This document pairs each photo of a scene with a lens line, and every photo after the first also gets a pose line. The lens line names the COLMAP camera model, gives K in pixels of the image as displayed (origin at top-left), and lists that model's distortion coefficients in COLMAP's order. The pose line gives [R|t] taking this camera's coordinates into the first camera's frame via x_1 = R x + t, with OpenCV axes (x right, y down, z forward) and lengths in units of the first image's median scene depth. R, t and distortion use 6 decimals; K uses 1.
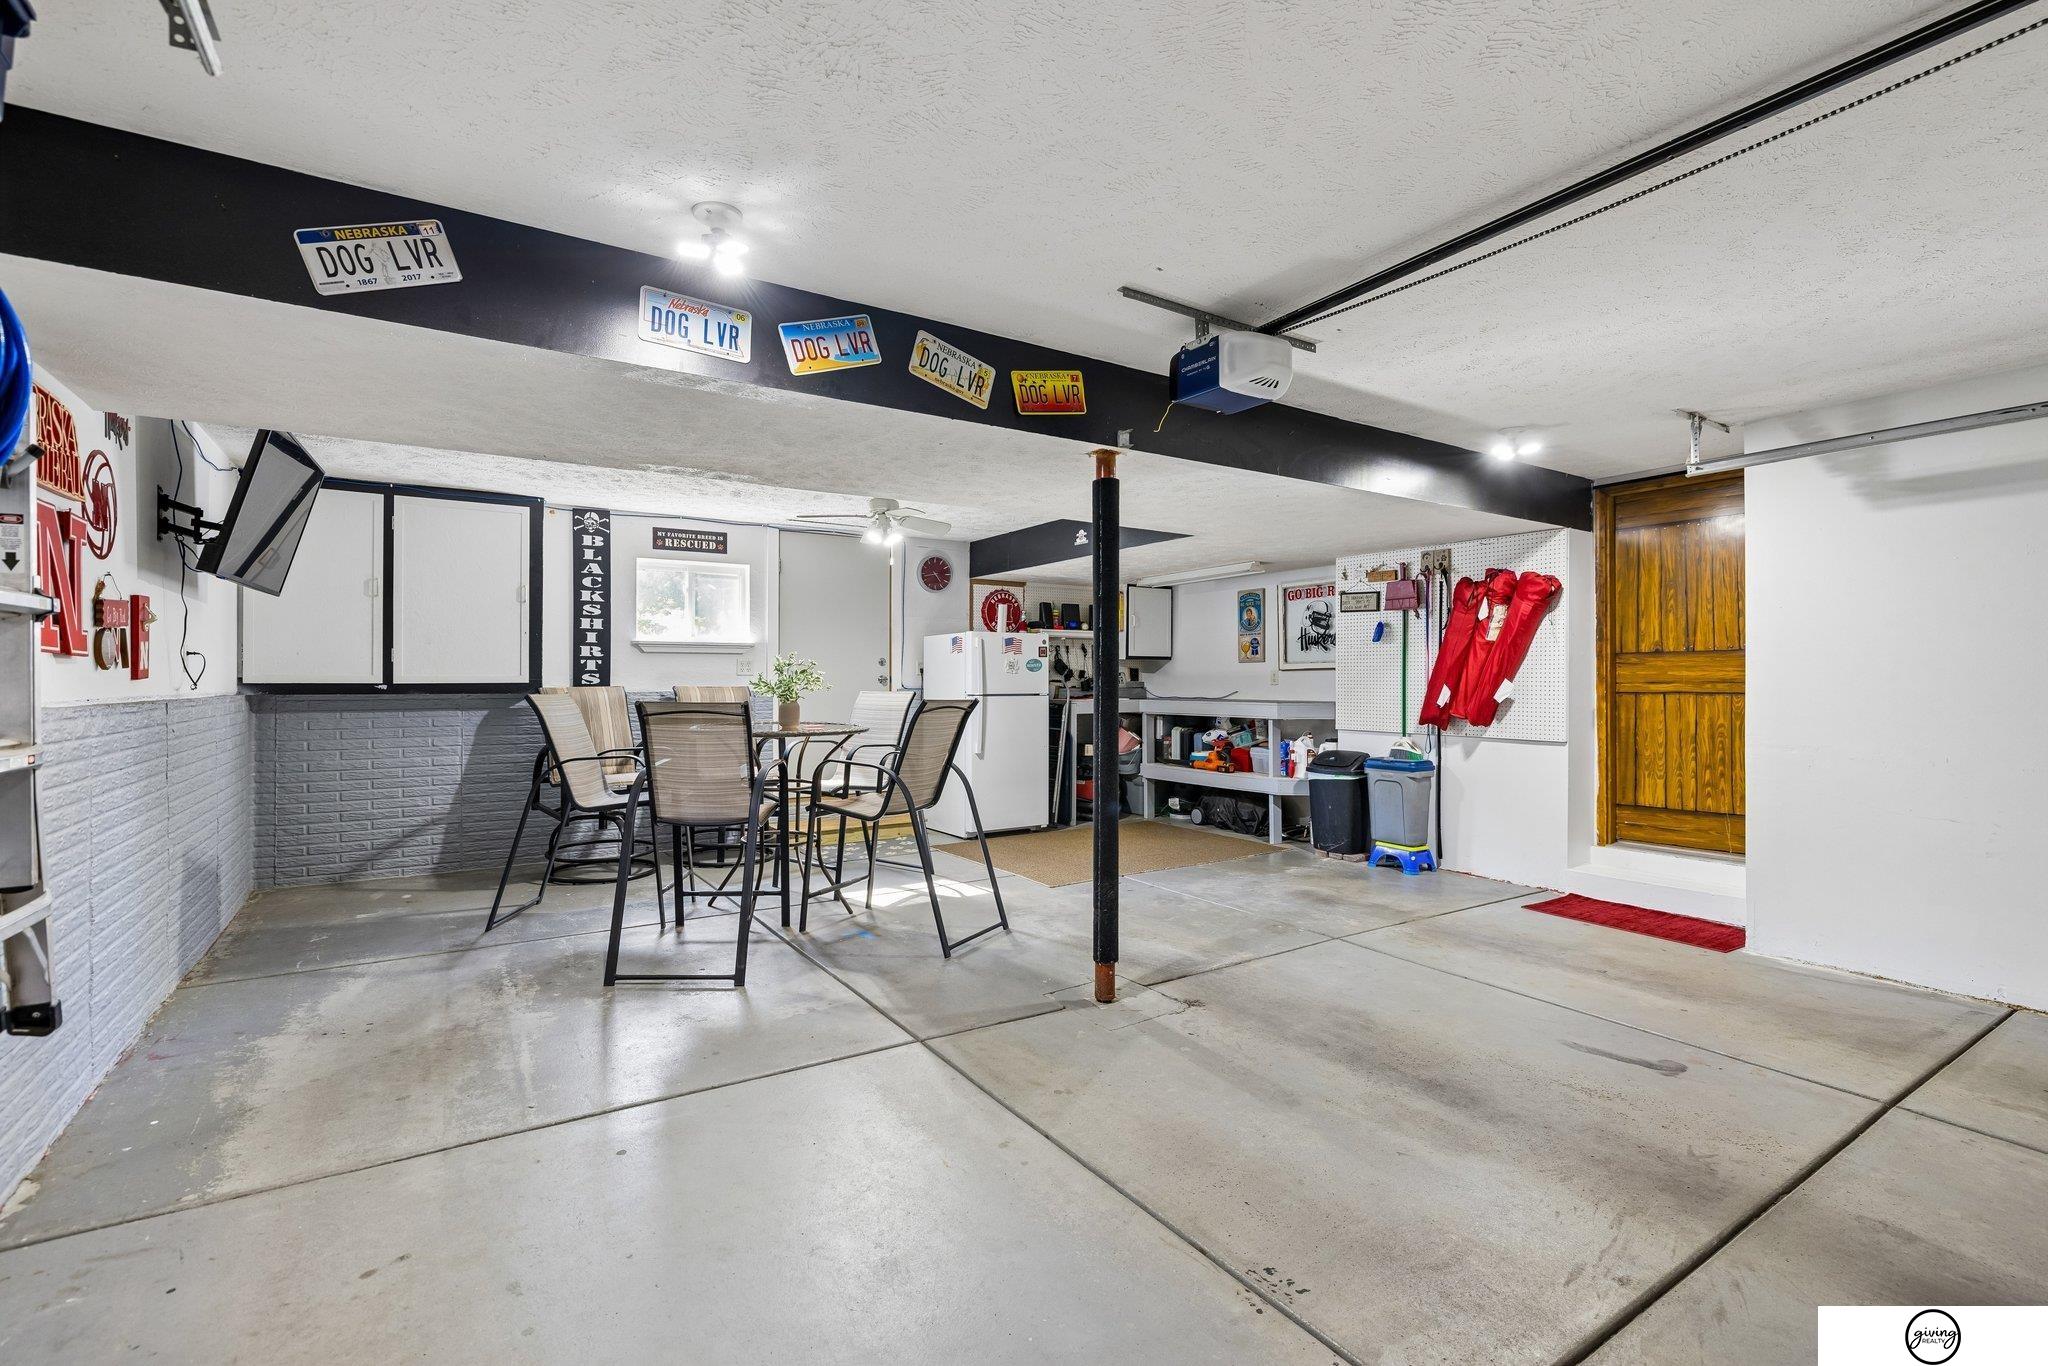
lens RADIAL K [[903.7, 0, 1008.9], [0, 903.7, 677.1], [0, 0, 1]] dist [-0.006126, 0.000687]
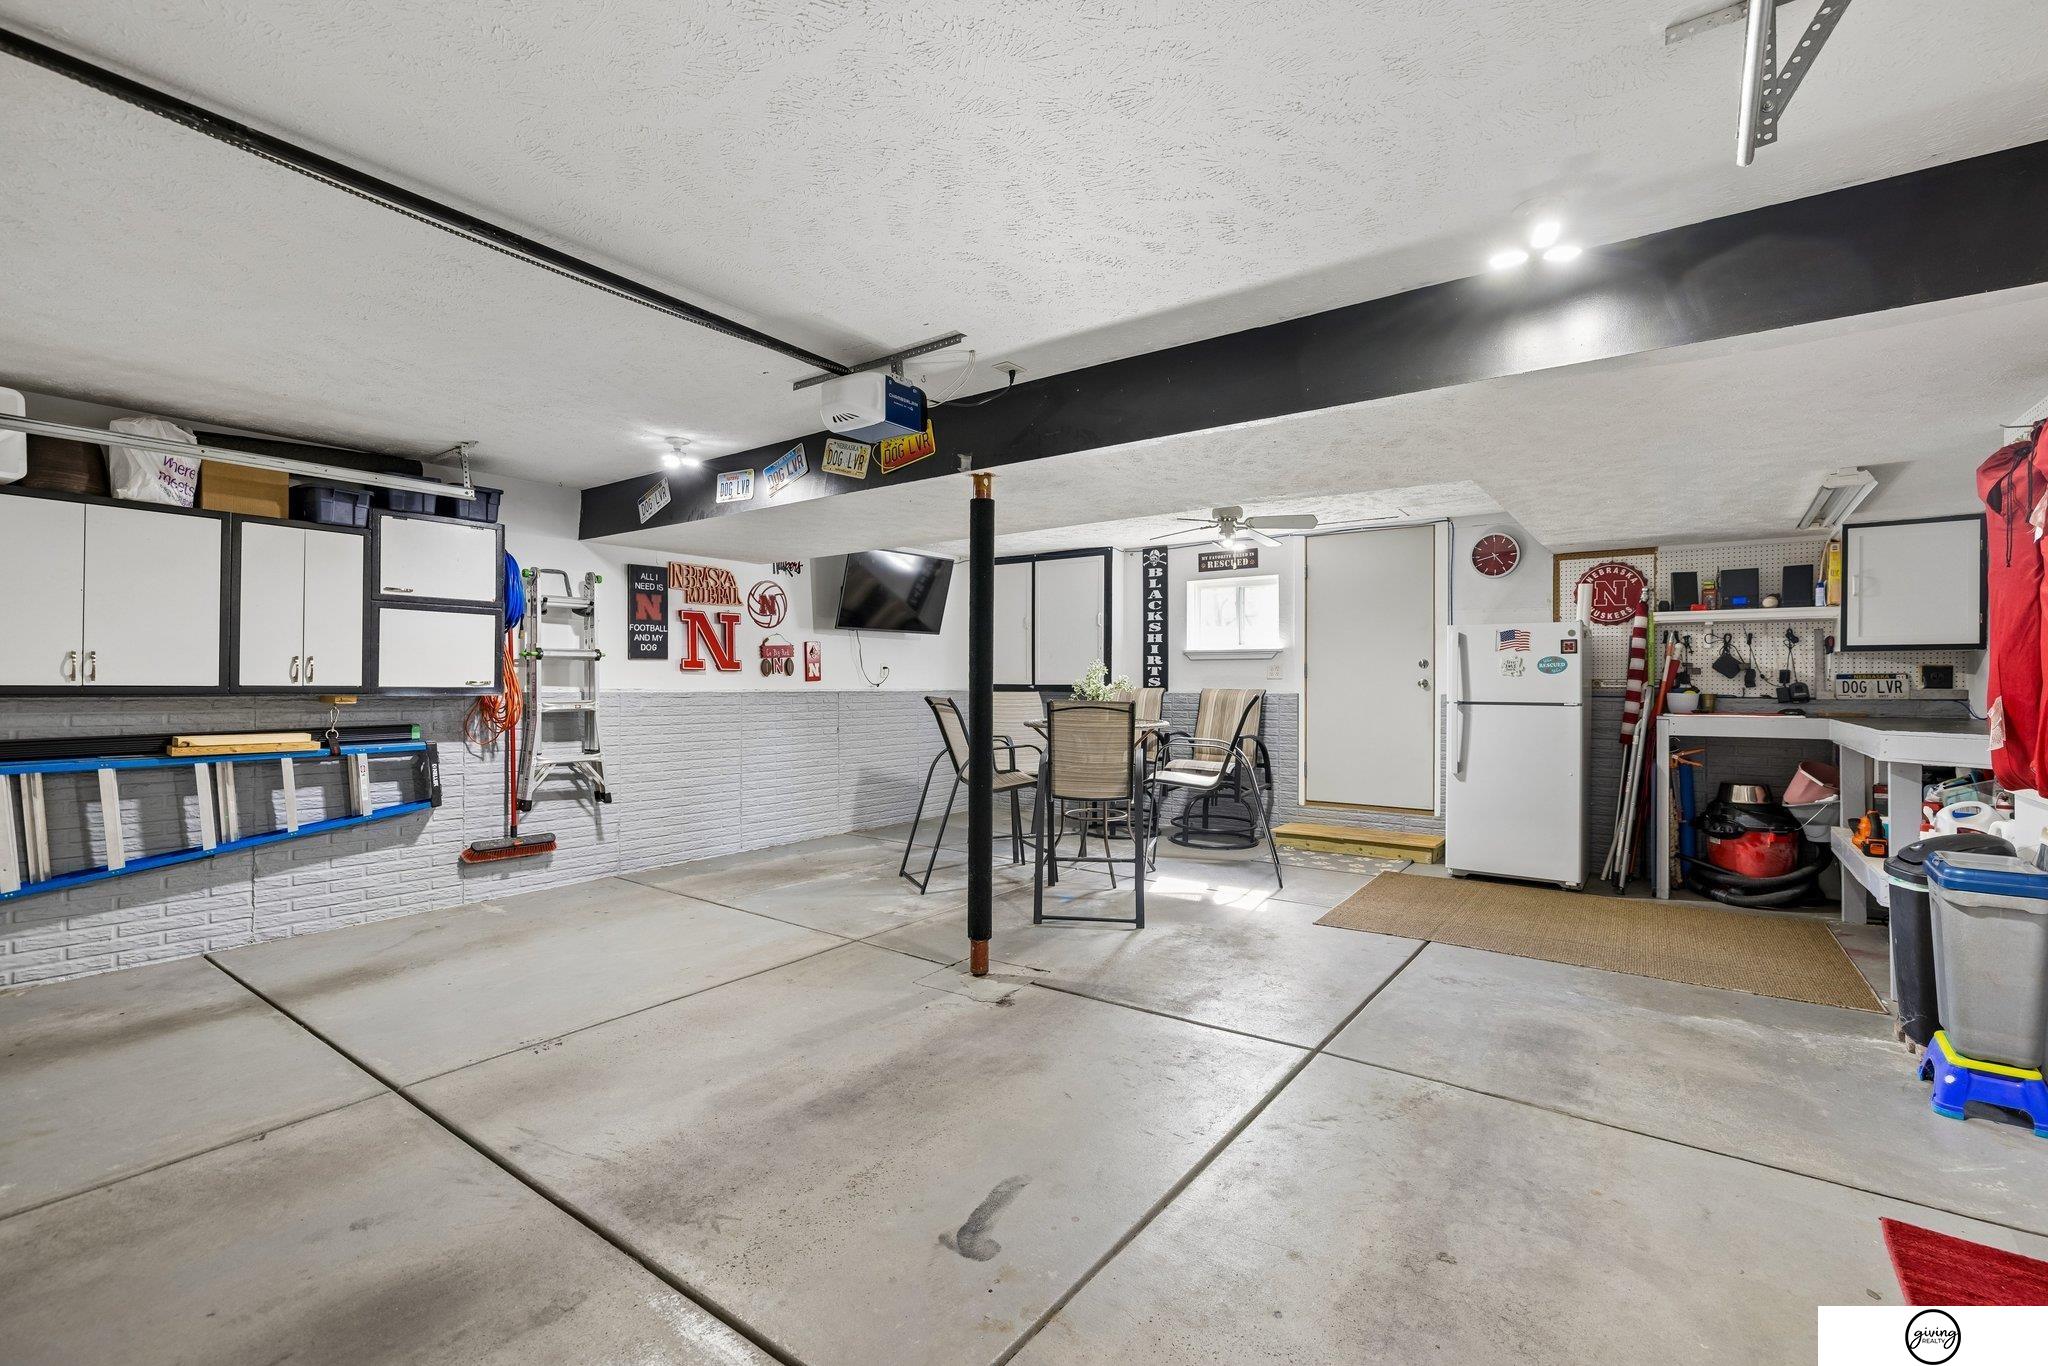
lens RADIAL K [[903.7, 0, 1008.9], [0, 903.7, 677.1], [0, 0, 1]] dist [-0.006126, 0.000687]
pose [[0.355395, -0.003541, -0.934709, 0.649294], [-0.001629, 0.999989, -0.004407, 0.000991], [0.934715, 0.003089, 0.355386, 0.364183]]
